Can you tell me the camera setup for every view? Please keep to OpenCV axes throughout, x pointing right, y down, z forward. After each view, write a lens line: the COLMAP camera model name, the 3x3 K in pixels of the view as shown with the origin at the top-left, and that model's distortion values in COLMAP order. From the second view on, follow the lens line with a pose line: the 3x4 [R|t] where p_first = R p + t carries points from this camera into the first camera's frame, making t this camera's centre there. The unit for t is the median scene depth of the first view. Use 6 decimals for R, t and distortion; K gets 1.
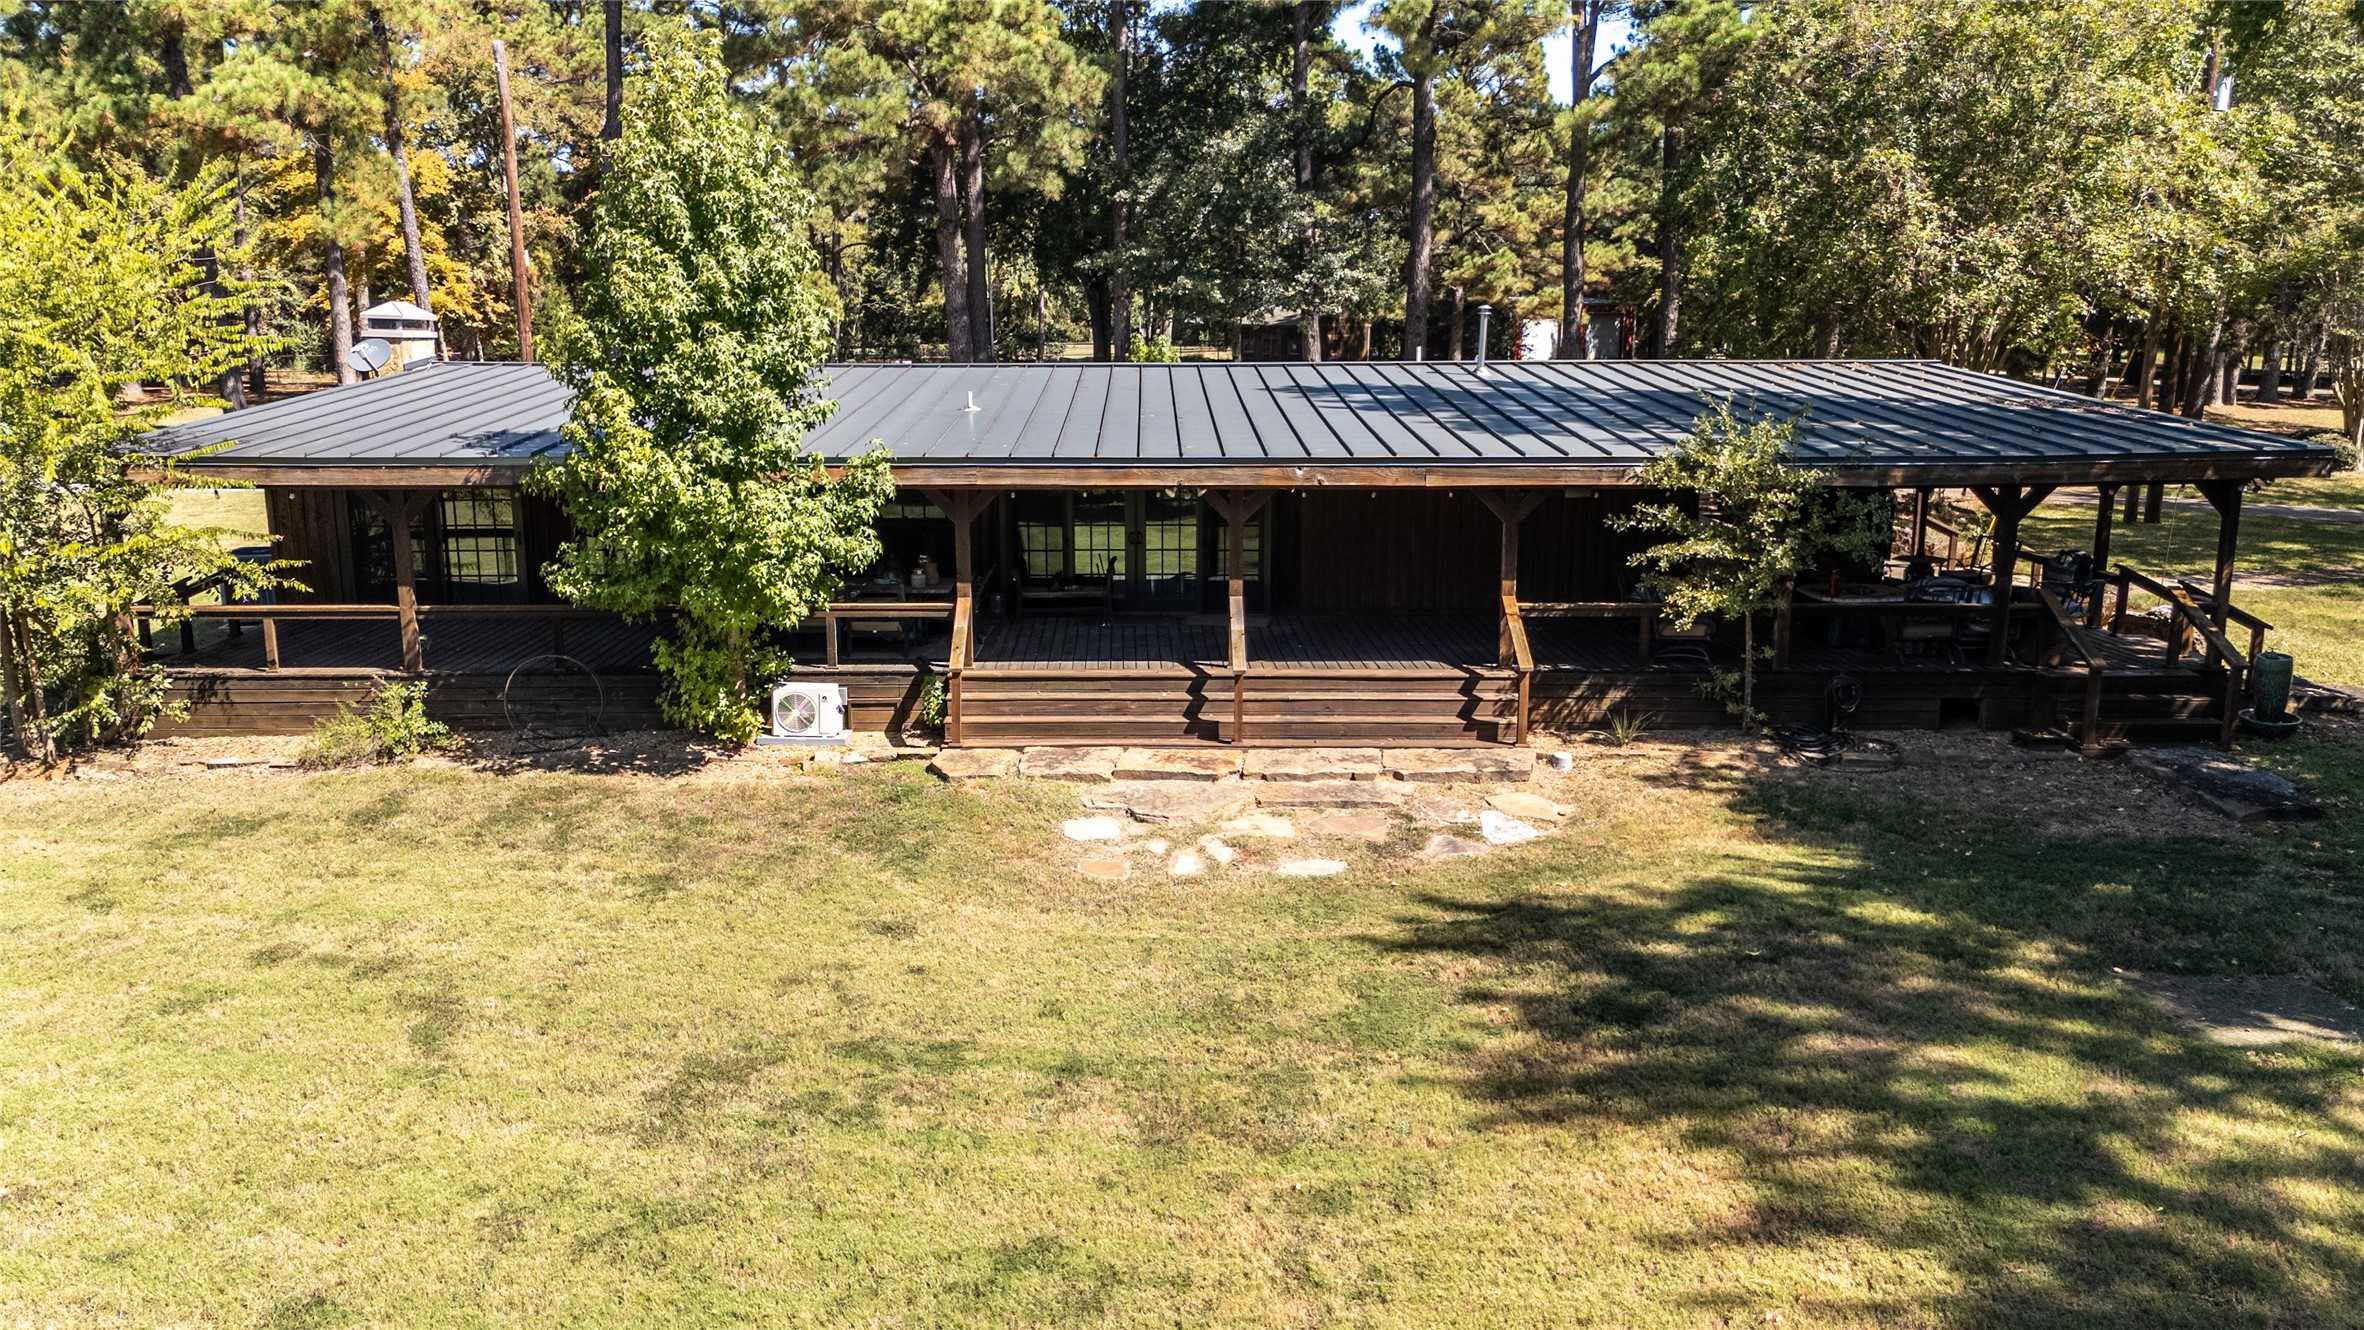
lens RADIAL K [[1663.2, 0, 1174.4], [0, 1663.2, 673.9], [0, 0, 1]] dist [-0.000927, -0.012038]
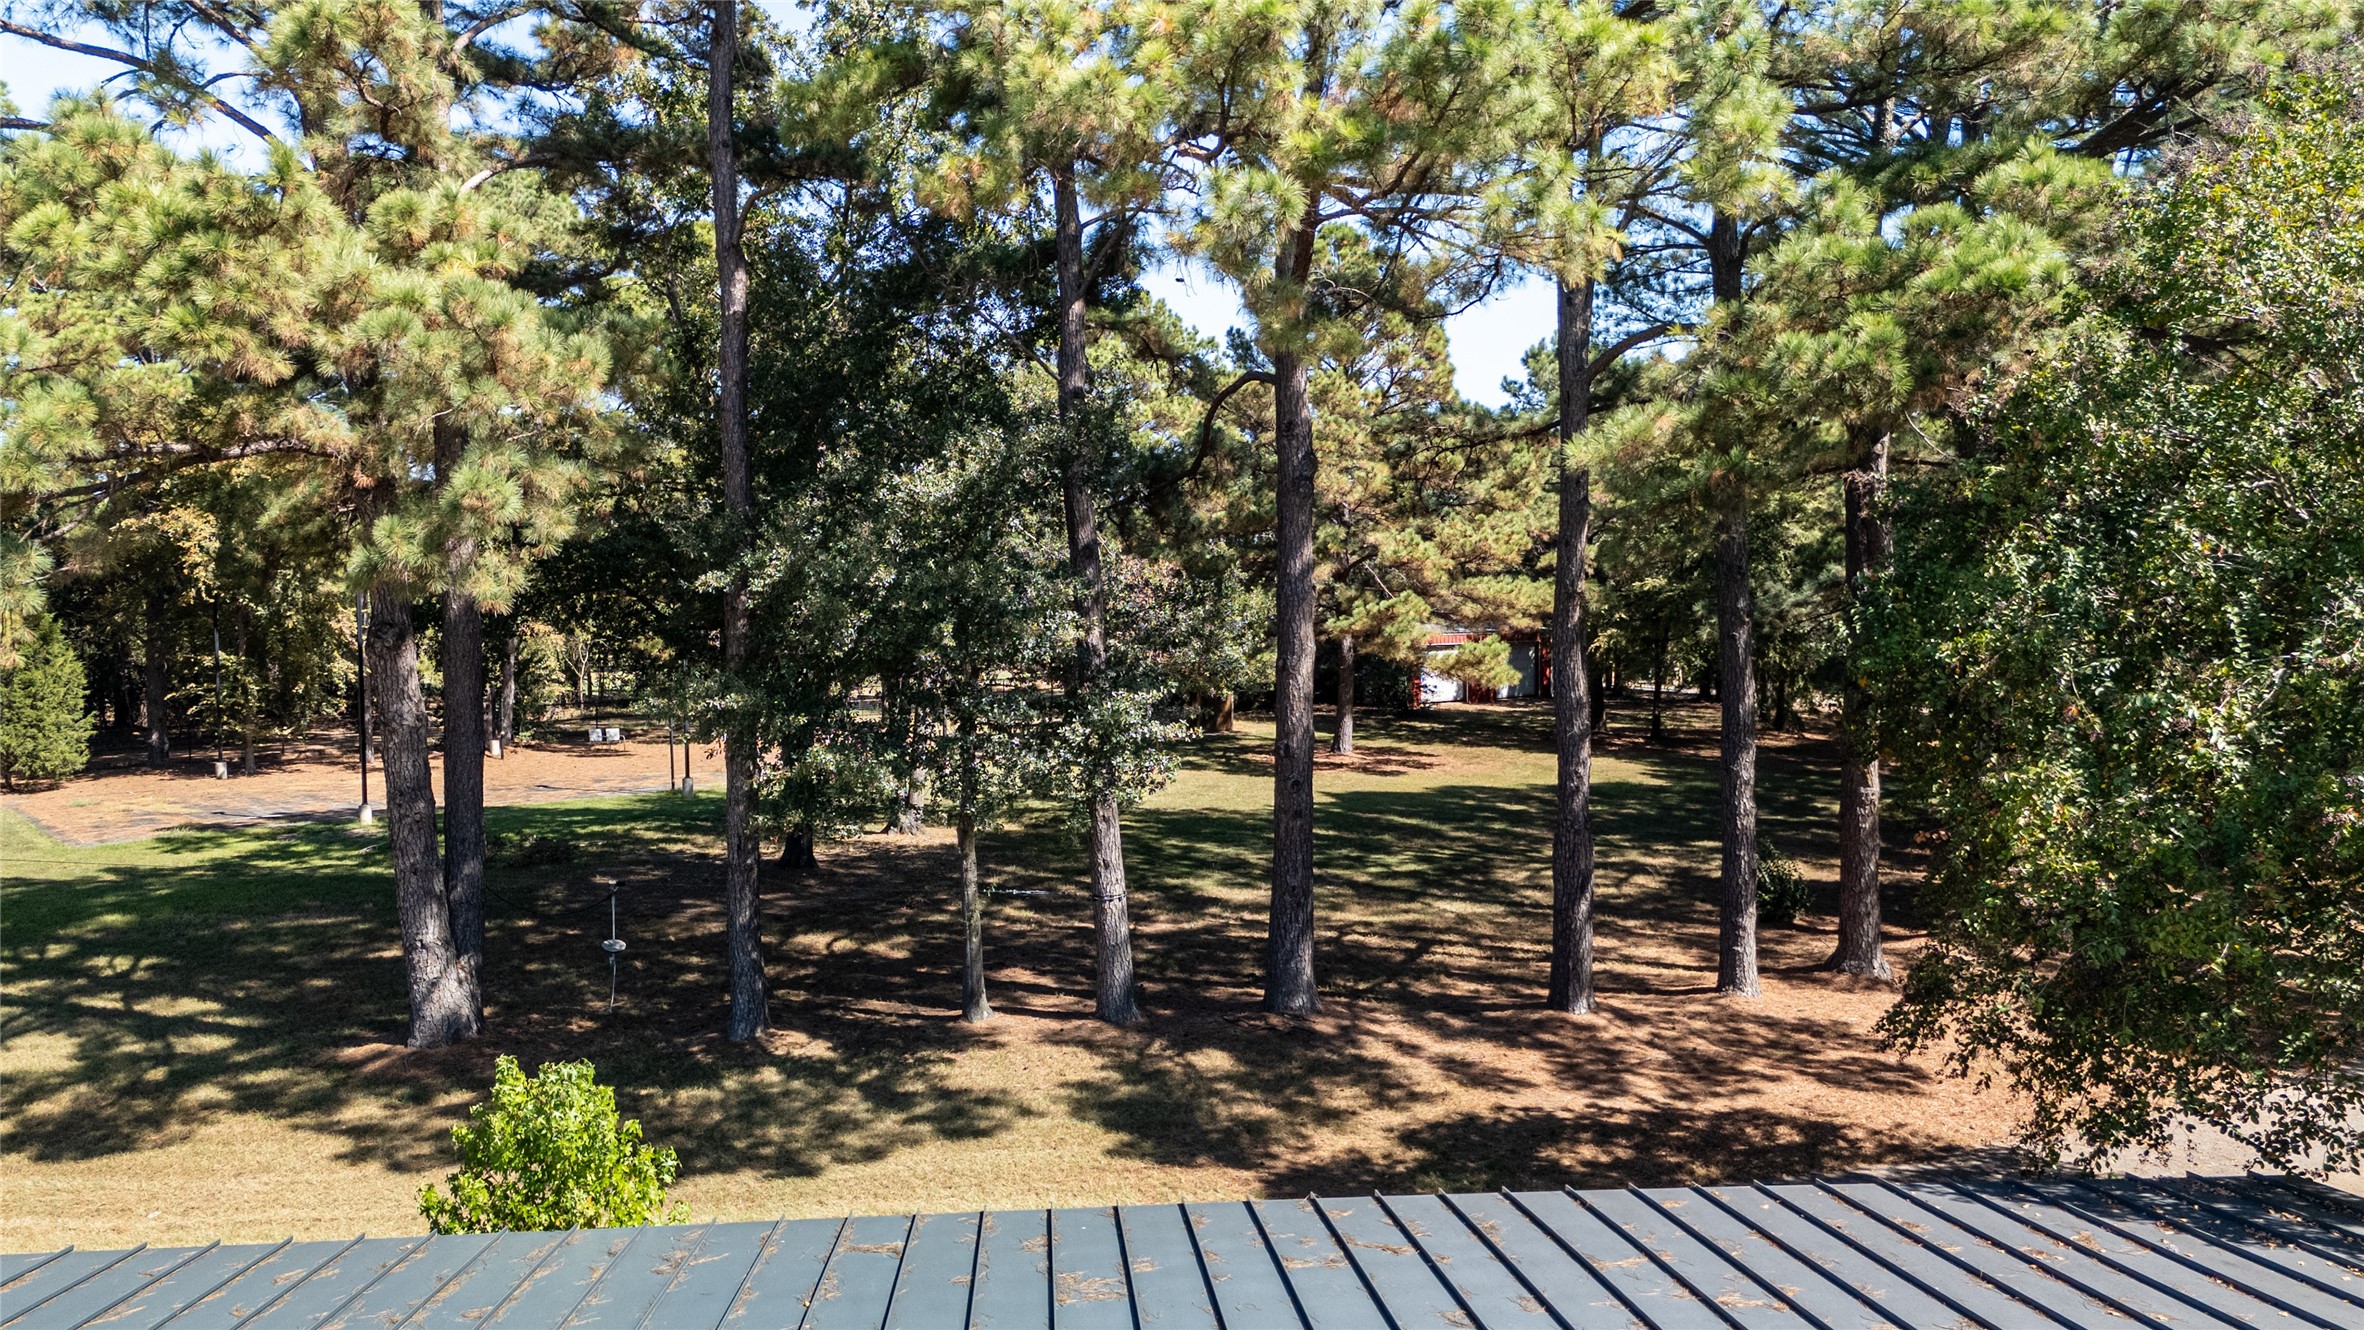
lens RADIAL K [[1663.2, 0, 1185.3], [0, 1663.2, 659.8], [0, 0, 1]] dist [-0.000927, -0.012038]
pose [[0.996965, -0.009009, 0.077331, 0.049754], [0.022153, 0.985049, -0.170841, -0.118058], [-0.074635, 0.172036, 0.982259, 0.334065]]
